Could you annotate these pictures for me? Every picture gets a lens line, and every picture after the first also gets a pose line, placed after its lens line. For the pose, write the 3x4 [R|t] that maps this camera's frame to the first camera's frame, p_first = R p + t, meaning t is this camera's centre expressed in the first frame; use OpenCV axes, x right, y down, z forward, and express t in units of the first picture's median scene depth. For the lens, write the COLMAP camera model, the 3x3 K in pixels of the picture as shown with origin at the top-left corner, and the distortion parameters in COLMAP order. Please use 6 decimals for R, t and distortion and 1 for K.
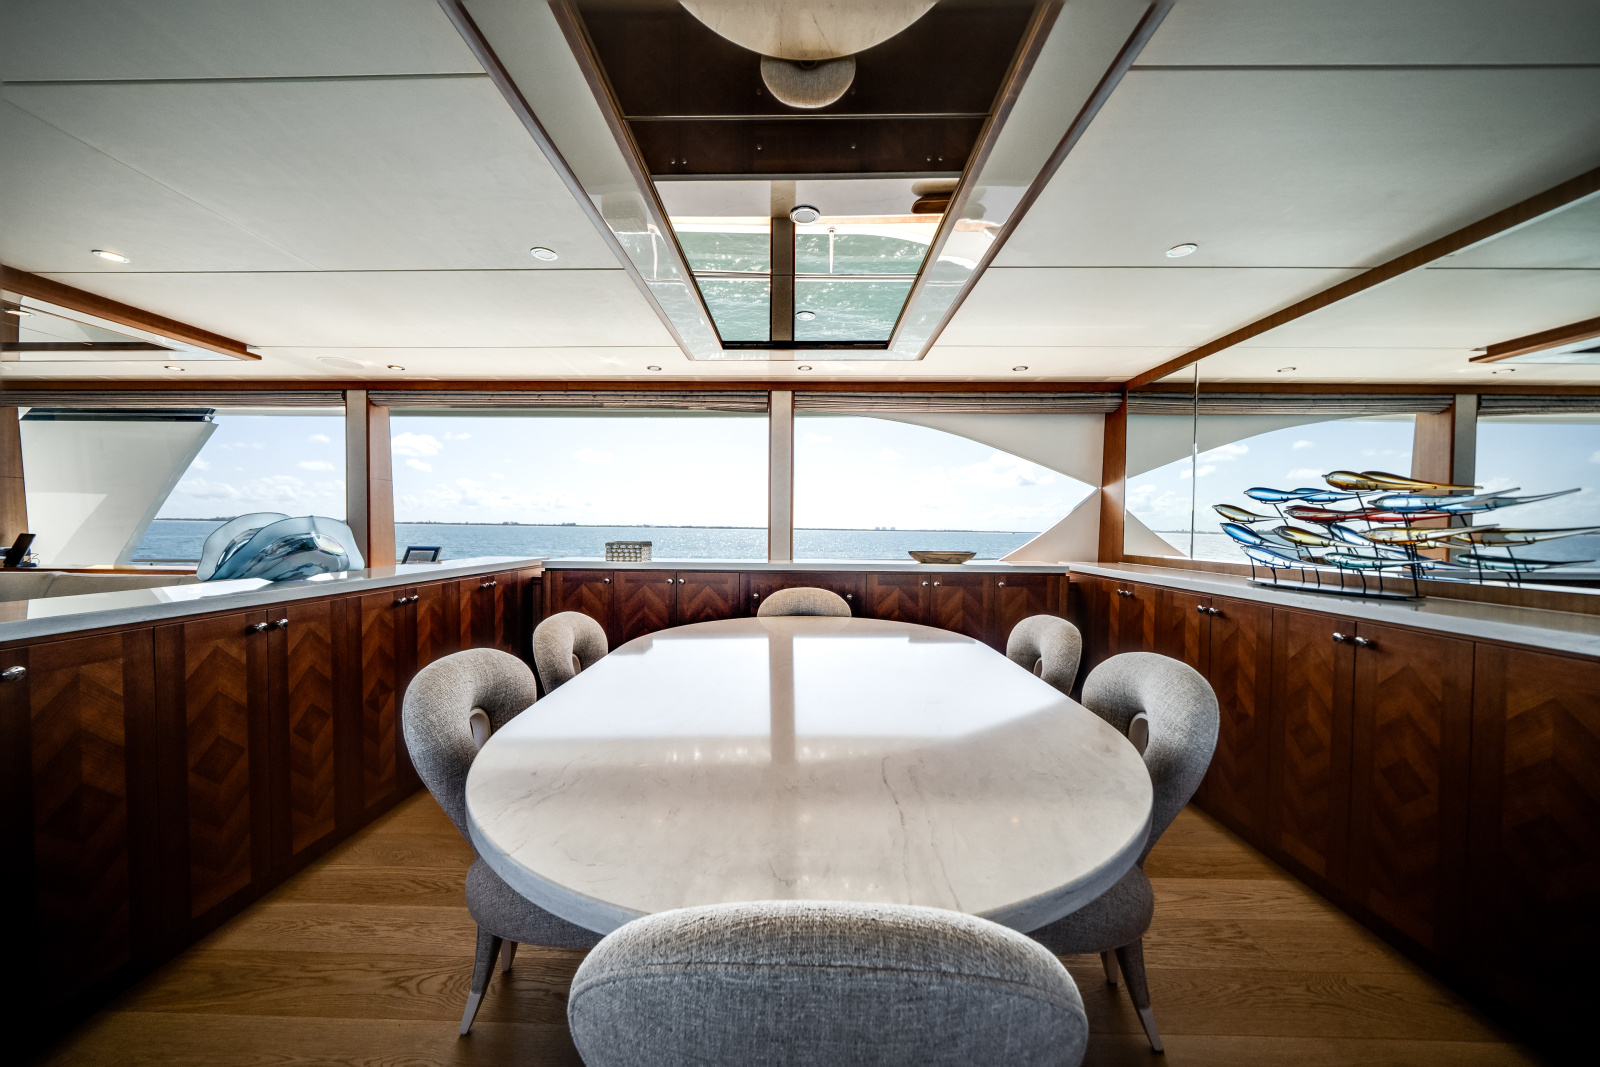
lens RADIAL K [[545.6, 0, 785.8], [0, 545.6, 539.8], [0, 0, 1]] dist [-0.001284, 0.000200]
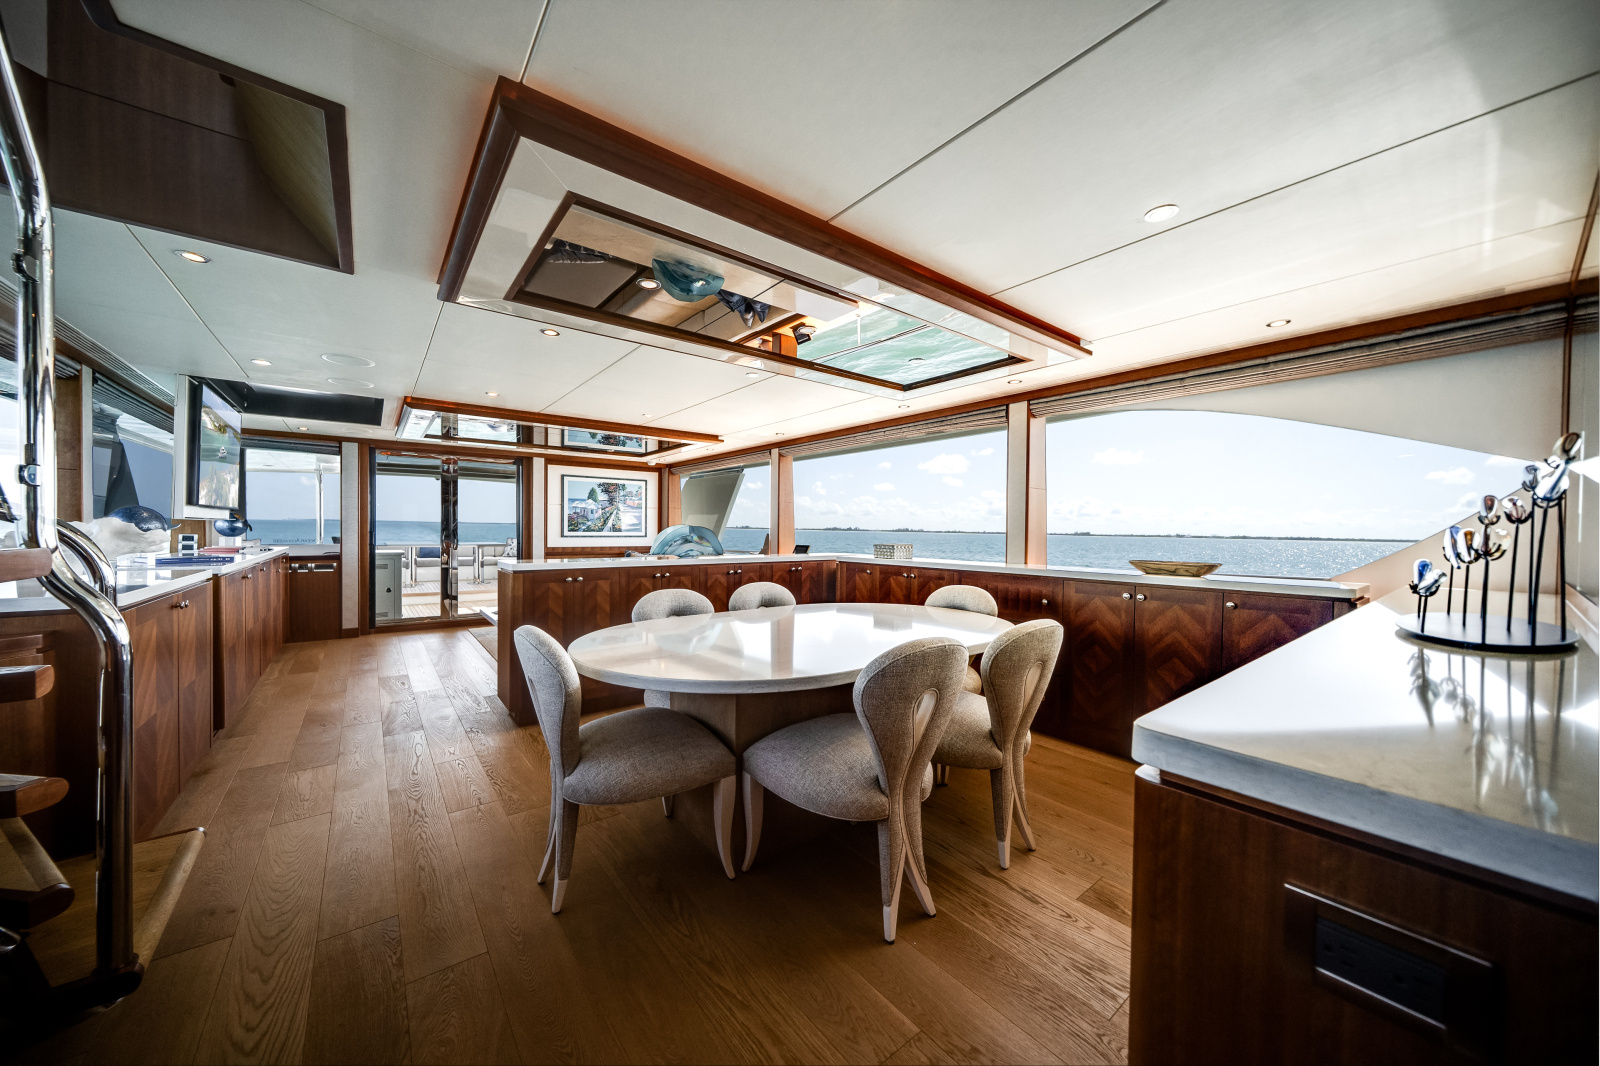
lens RADIAL K [[545.6, 0, 786.6], [0, 545.6, 535.8], [0, 0, 1]] dist [-0.001284, 0.000200]
pose [[0.630218, 0.006597, -0.776390, 0.526949], [-0.024423, 0.999637, -0.011331, 0.005370], [0.776034, 0.026103, 0.630151, 0.001711]]
